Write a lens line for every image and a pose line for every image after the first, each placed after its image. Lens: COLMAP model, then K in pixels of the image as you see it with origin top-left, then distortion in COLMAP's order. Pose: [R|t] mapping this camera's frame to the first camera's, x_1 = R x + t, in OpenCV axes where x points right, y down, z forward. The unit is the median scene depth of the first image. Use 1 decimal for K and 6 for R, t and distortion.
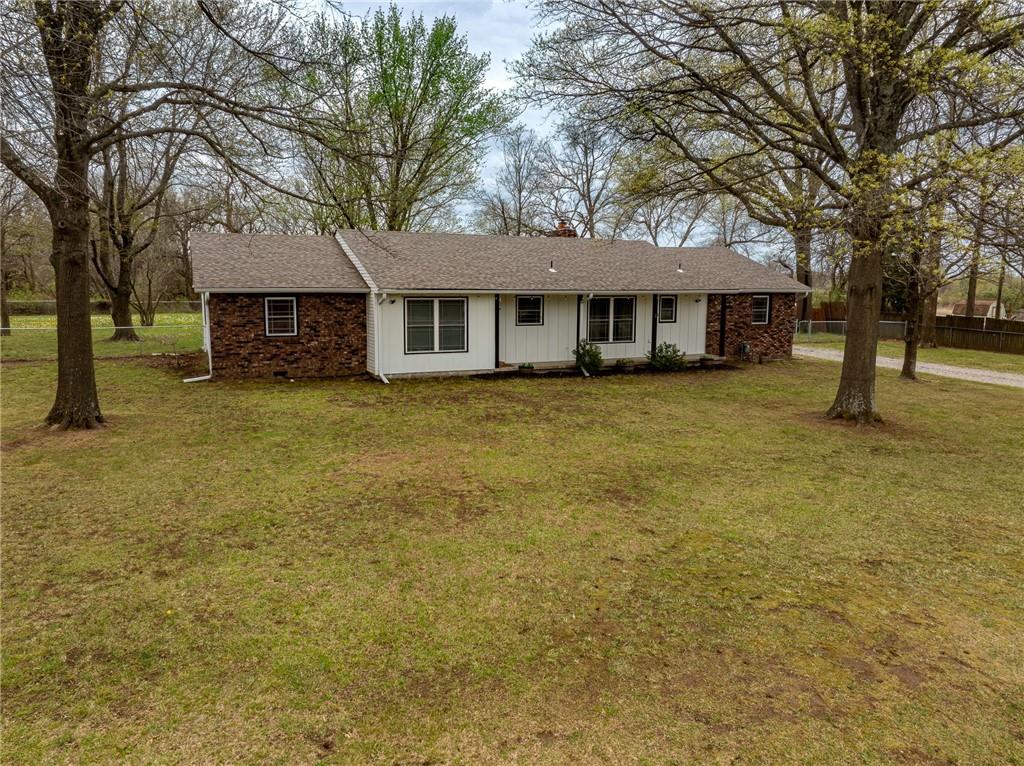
lens RADIAL K [[733.9, 0, 512.0], [0, 733.9, 383.0], [0, 0, 1]] dist [-0.039669, -0.004280]
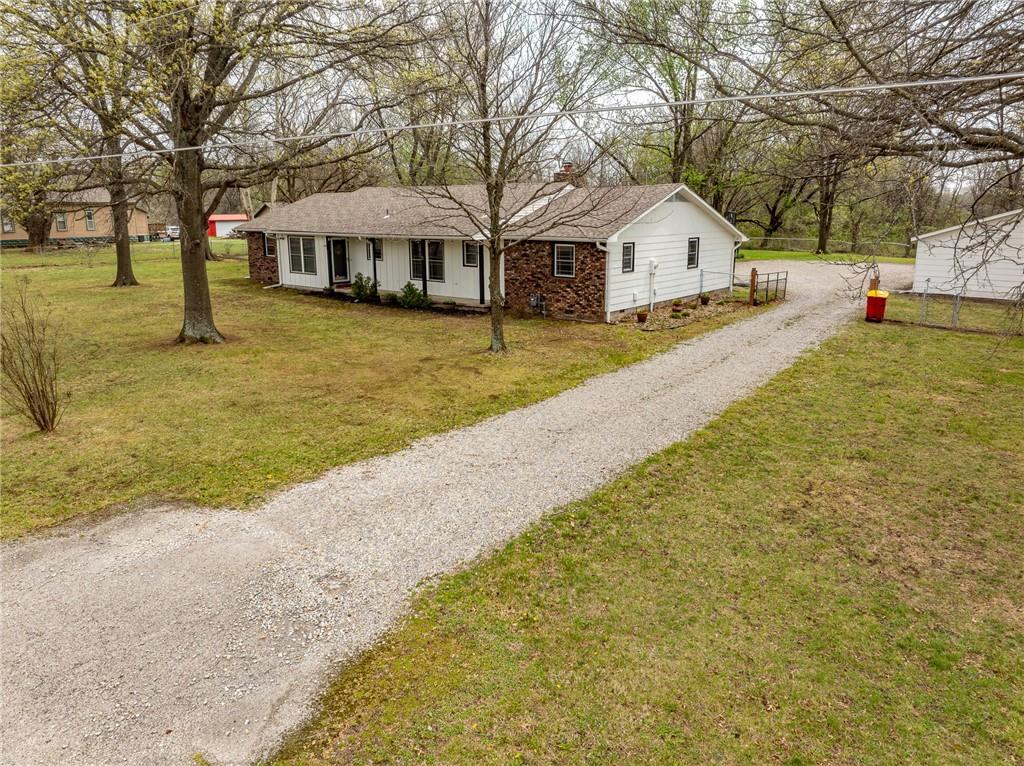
lens RADIAL K [[733.9, 0, 512.0], [0, 733.9, 383.0], [0, 0, 1]] dist [-0.039669, -0.004280]
pose [[0.444110, 0.185208, -0.876621, 1.137028], [-0.140416, 0.980699, 0.136060, -0.067836], [0.884901, 0.062666, 0.461545, 0.552746]]
